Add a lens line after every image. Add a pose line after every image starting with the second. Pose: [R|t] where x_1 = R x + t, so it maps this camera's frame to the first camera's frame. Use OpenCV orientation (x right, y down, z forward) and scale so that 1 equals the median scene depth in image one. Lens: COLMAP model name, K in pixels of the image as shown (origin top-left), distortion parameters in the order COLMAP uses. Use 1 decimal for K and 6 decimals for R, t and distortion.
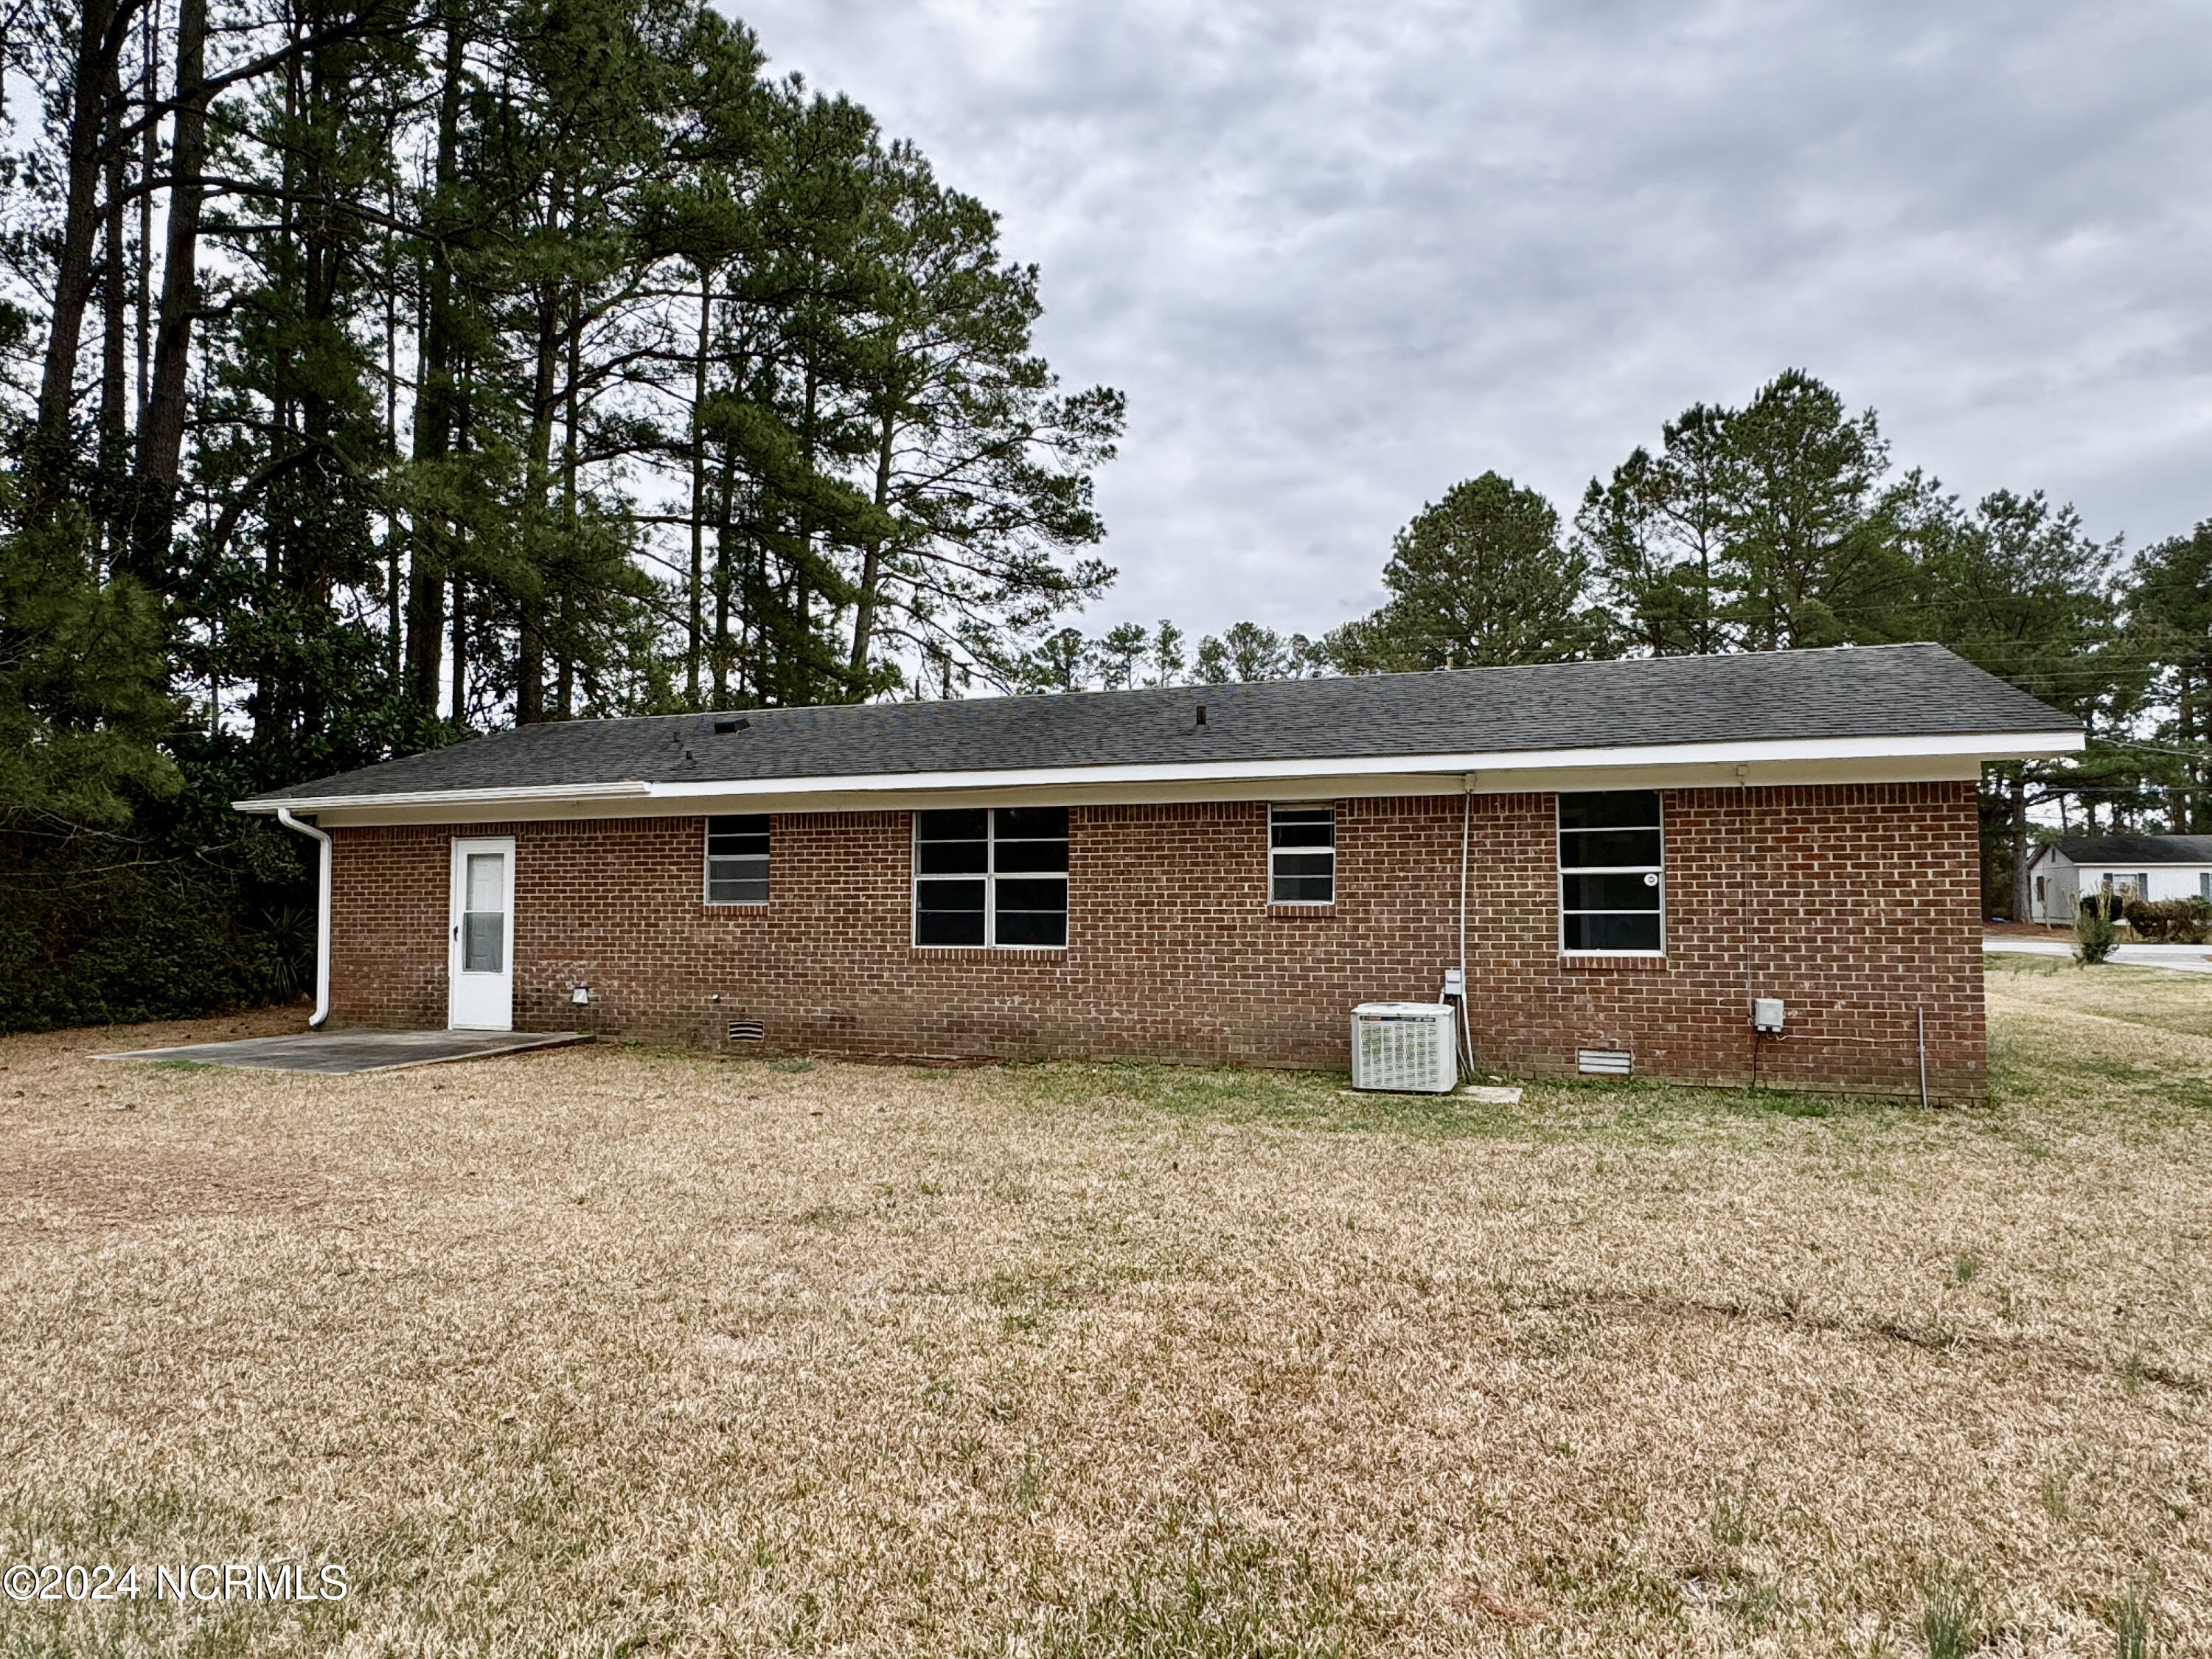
lens RADIAL K [[1628.2, 0, 1106.0], [0, 1628.2, 829.5], [0, 0, 1]] dist [0.033962, 0.000466]
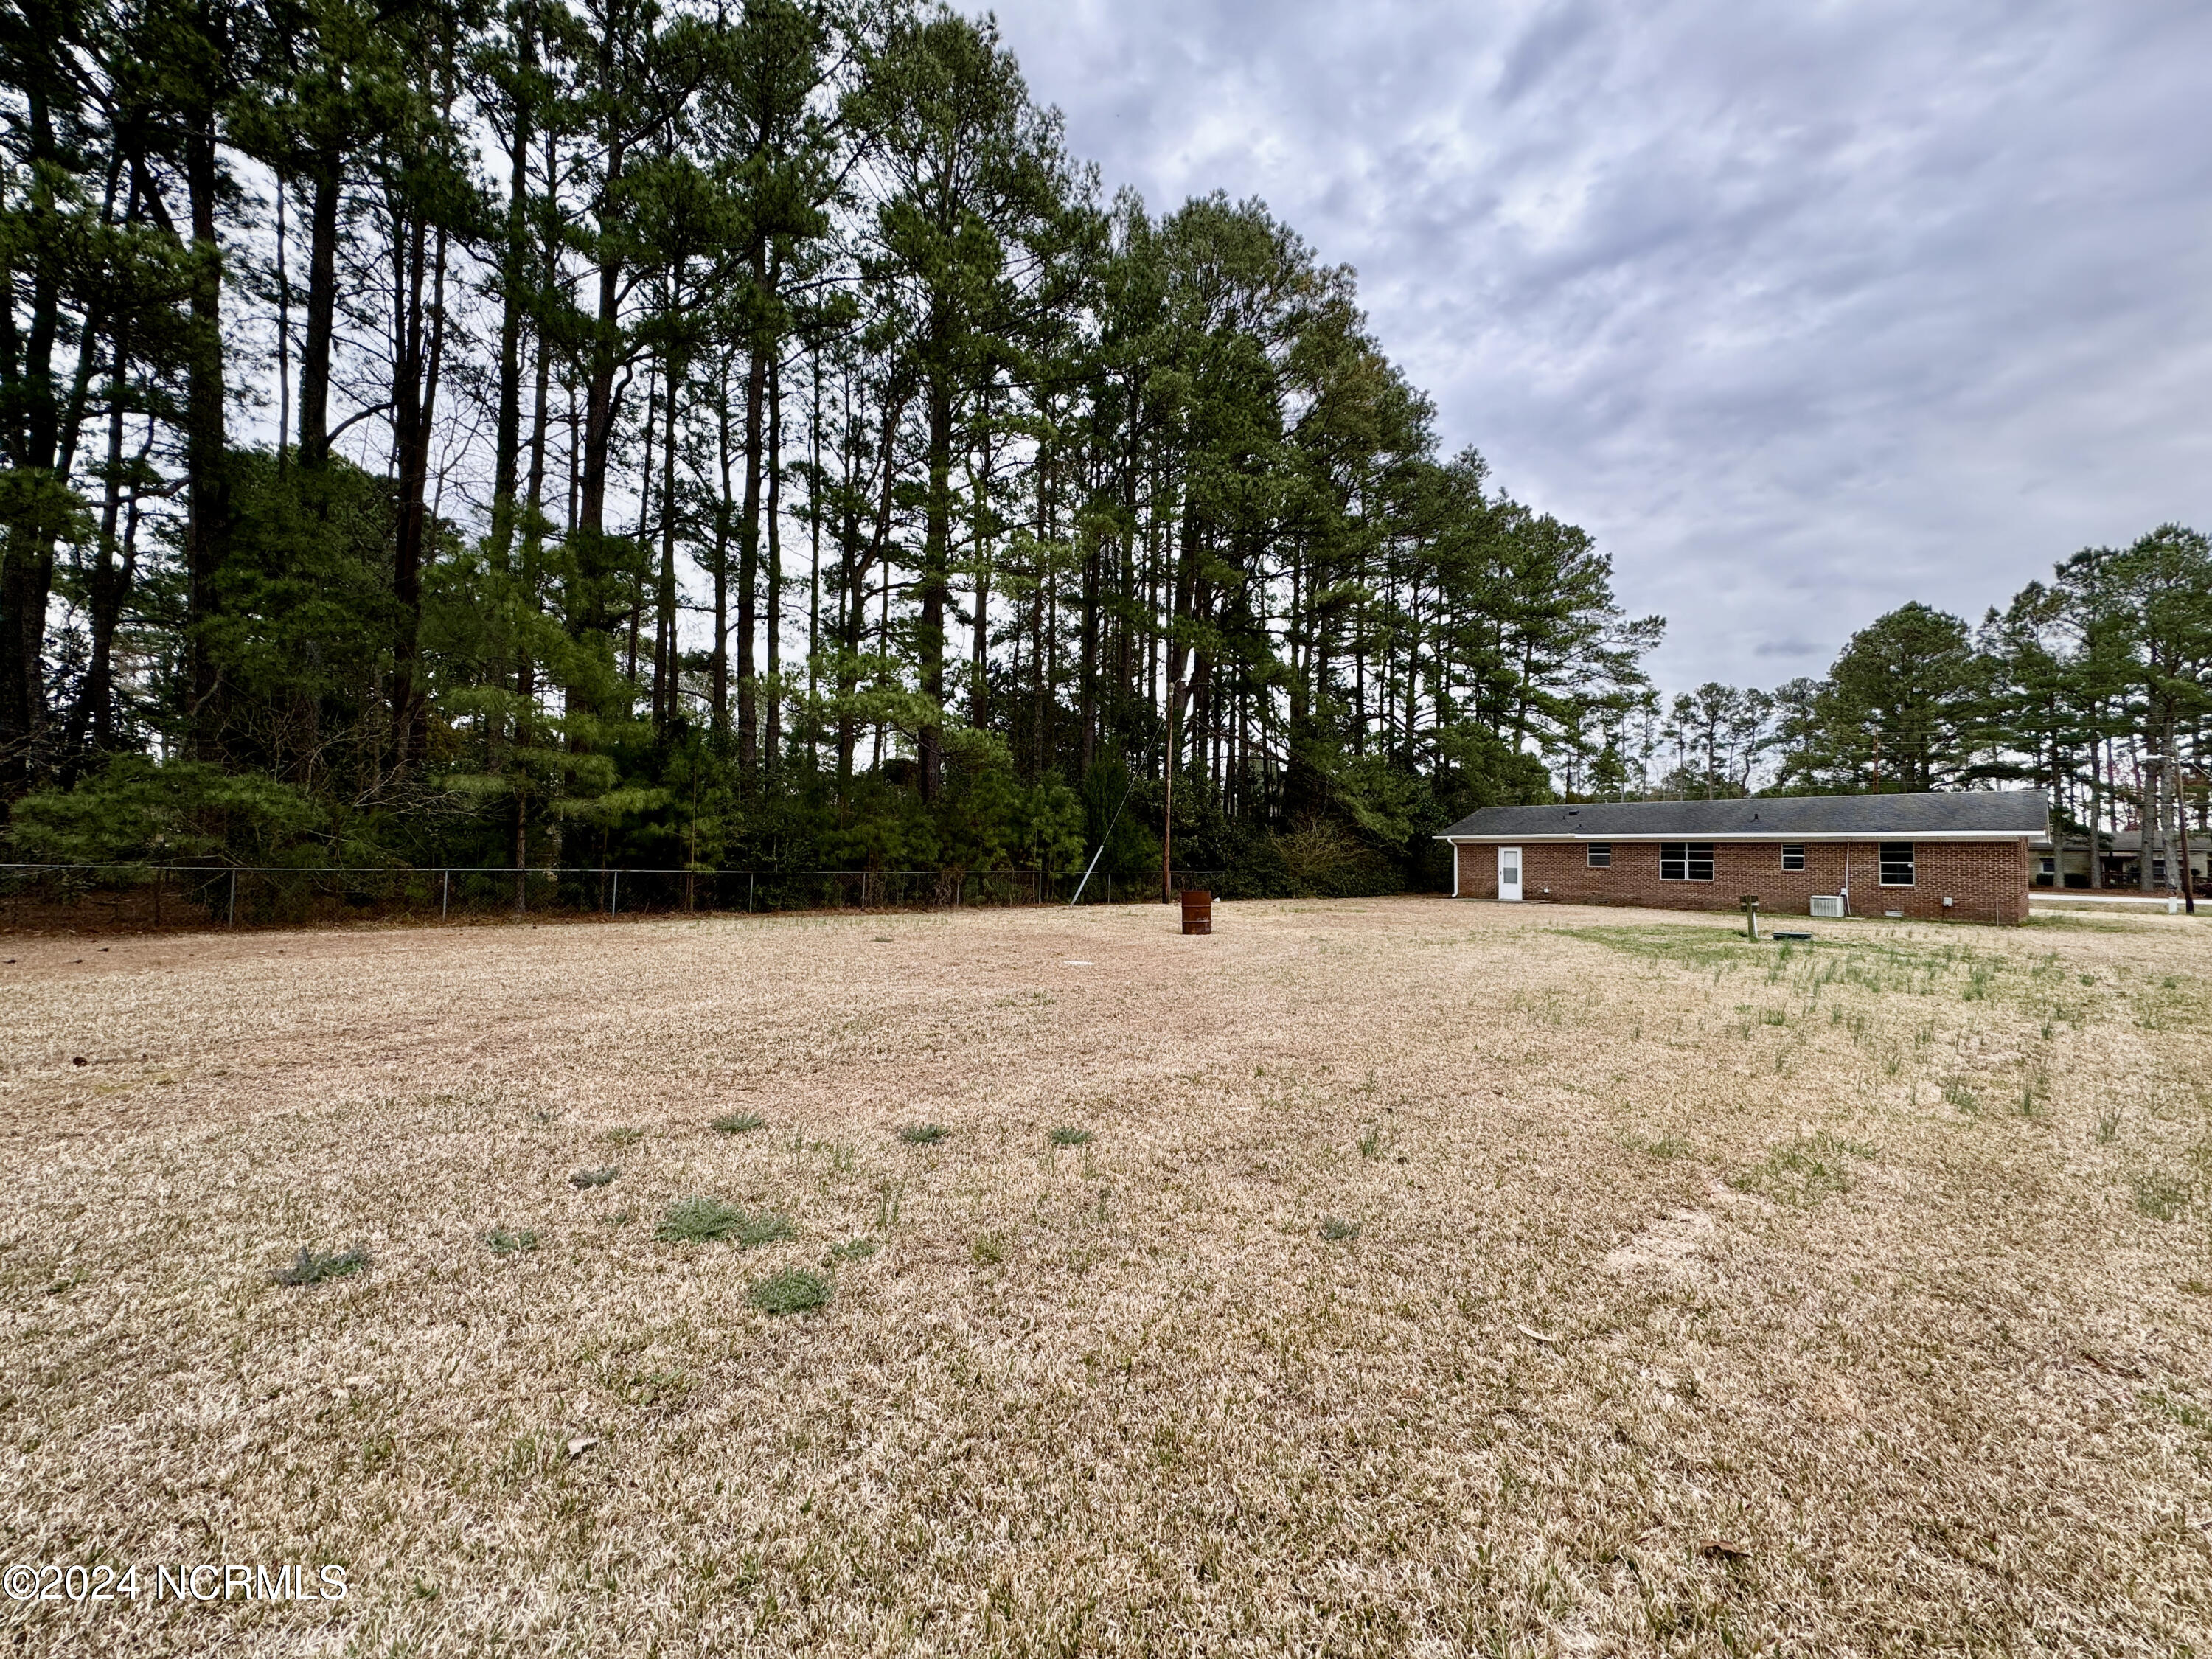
lens RADIAL K [[909.0, 0, 1106.0], [0, 909.0, 829.5], [0, 0, 1]] dist [-0.000519, -0.000065]
pose [[0.876371, 0.001012, -0.481635, -0.084626], [0.002702, 0.999972, 0.007018, -0.021633], [0.481629, -0.007451, 0.876344, -0.517343]]
